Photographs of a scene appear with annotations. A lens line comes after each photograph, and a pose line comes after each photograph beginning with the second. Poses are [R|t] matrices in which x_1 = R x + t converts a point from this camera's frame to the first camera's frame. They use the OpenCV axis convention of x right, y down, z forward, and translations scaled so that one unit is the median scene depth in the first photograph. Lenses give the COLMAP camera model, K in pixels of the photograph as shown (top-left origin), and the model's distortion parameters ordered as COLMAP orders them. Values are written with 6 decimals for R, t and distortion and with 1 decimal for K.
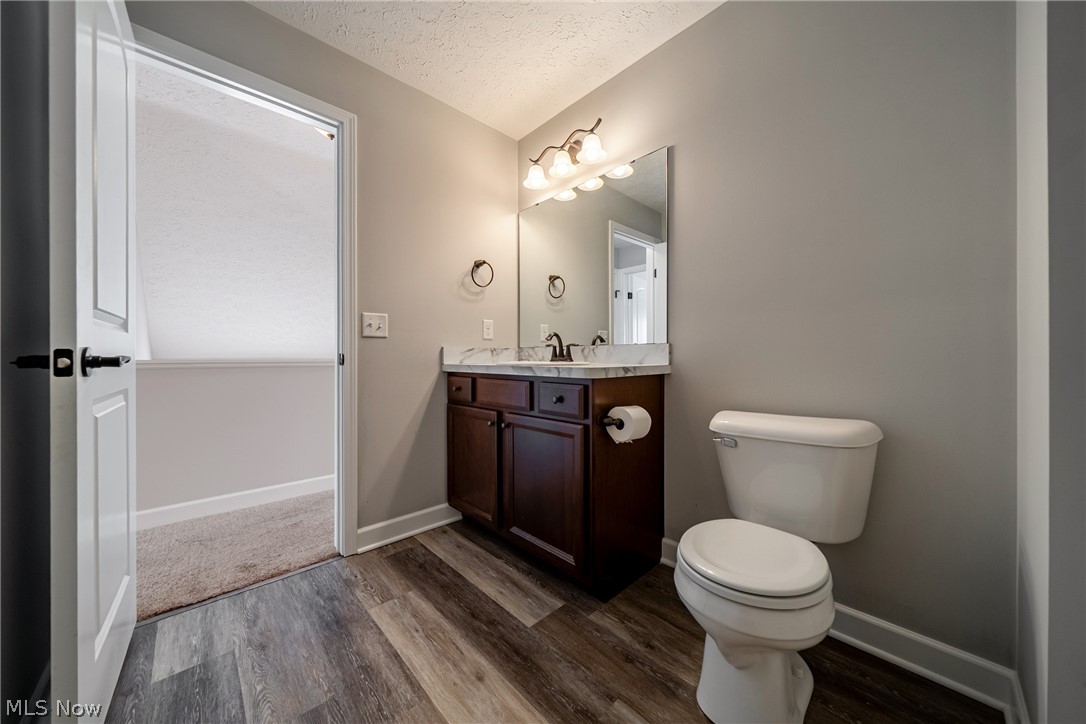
lens RADIAL K [[370.6, 0, 543.0], [0, 370.6, 362.0], [0, 0, 1]] dist [0.000192, -0.000035]
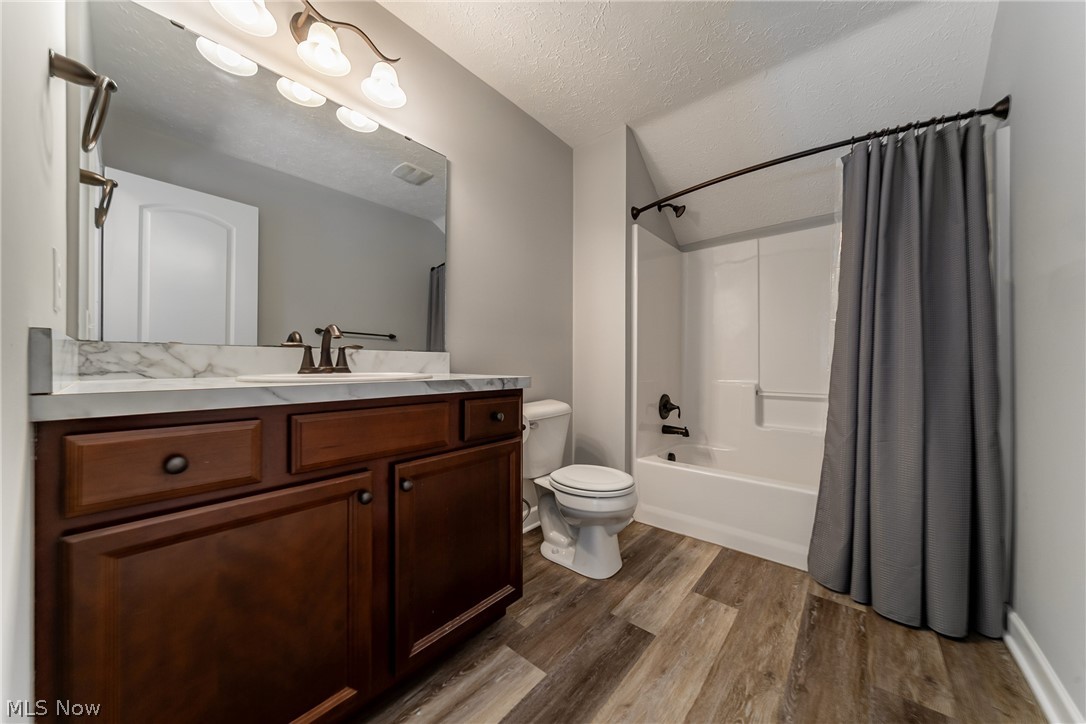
lens RADIAL K [[370.6, 0, 543.0], [0, 370.6, 362.0], [0, 0, 1]] dist [0.000192, -0.000035]
pose [[-0.098243, 0.006926, 0.995138, -0.837959], [0.010175, 0.999931, -0.005955, -0.018374], [-0.995110, 0.009540, -0.098306, 0.993636]]
